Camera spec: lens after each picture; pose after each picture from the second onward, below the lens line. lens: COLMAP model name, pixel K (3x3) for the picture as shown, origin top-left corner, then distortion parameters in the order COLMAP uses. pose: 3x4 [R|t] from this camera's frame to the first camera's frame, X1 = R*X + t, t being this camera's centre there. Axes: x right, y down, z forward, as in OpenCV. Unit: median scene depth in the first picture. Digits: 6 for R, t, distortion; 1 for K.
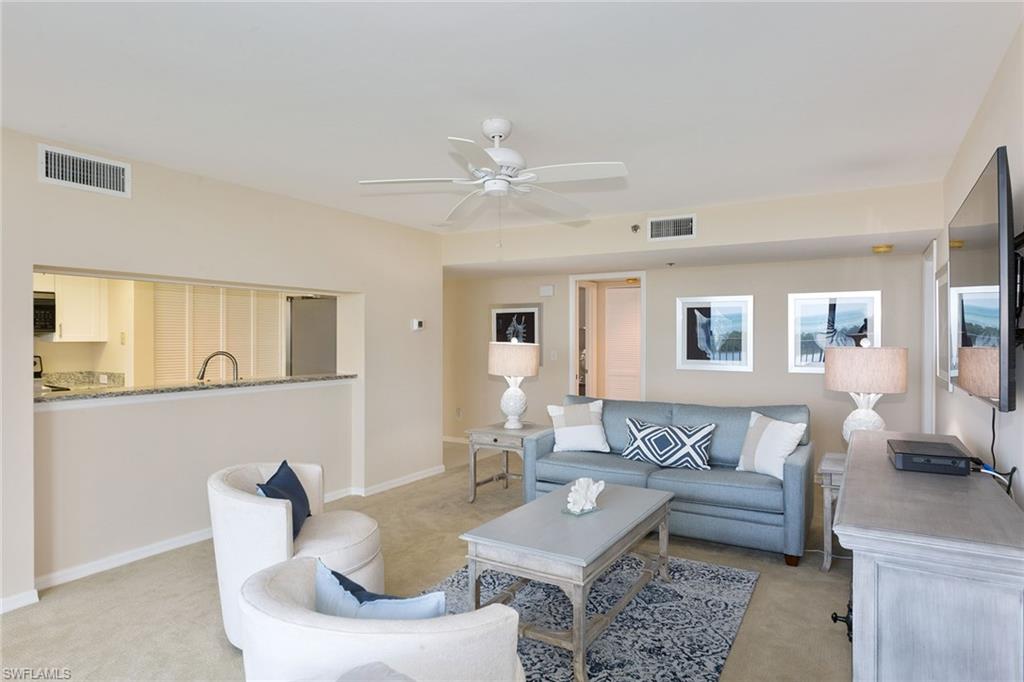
lens RADIAL K [[600.5, 0, 512.0], [0, 600.5, 341.0], [0, 0, 1]] dist [0.002066, 0.000172]
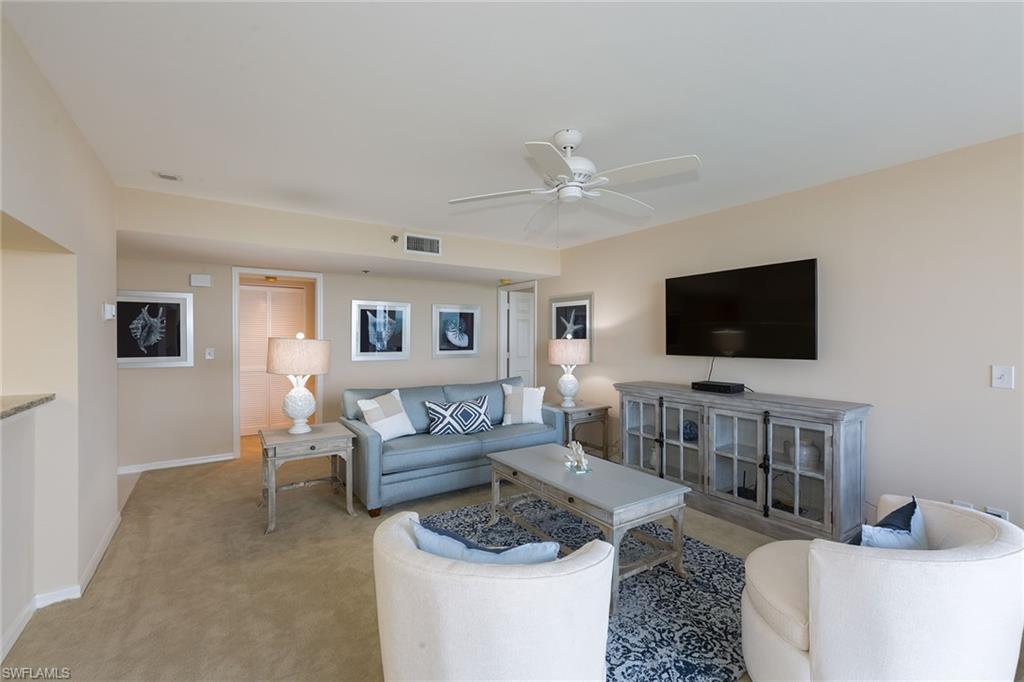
lens RADIAL K [[439.7, 0, 512.0], [0, 439.7, 341.0], [0, 0, 1]] dist [-0.007819, 0.000305]
pose [[0.425592, -0.008690, 0.904873, -0.476126], [0.005702, 0.999960, 0.006921, 0.005137], [-0.904897, 0.002214, 0.425625, 0.449150]]
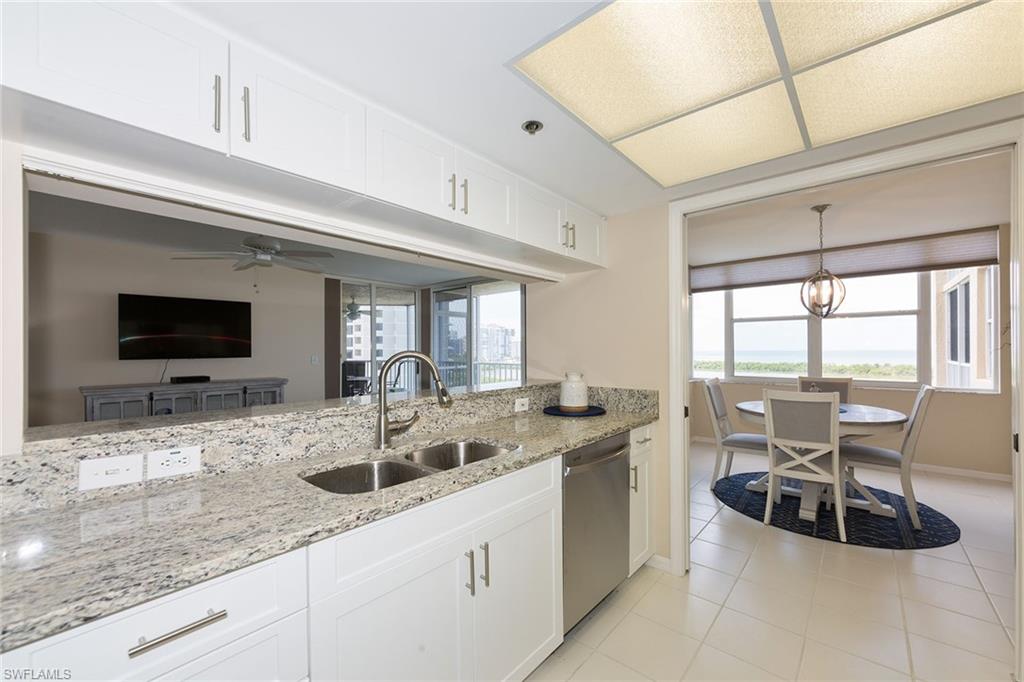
lens RADIAL K [[407.4, 0, 508.8], [0, 407.4, 348.1], [0, 0, 1]] dist [-0.001015, 0.000074]
pose [[-0.982607, 0.003699, 0.185662, -0.532476], [0.004289, 0.999987, 0.002774, 0.009415], [-0.185649, 0.003522, -0.982610, 0.824814]]
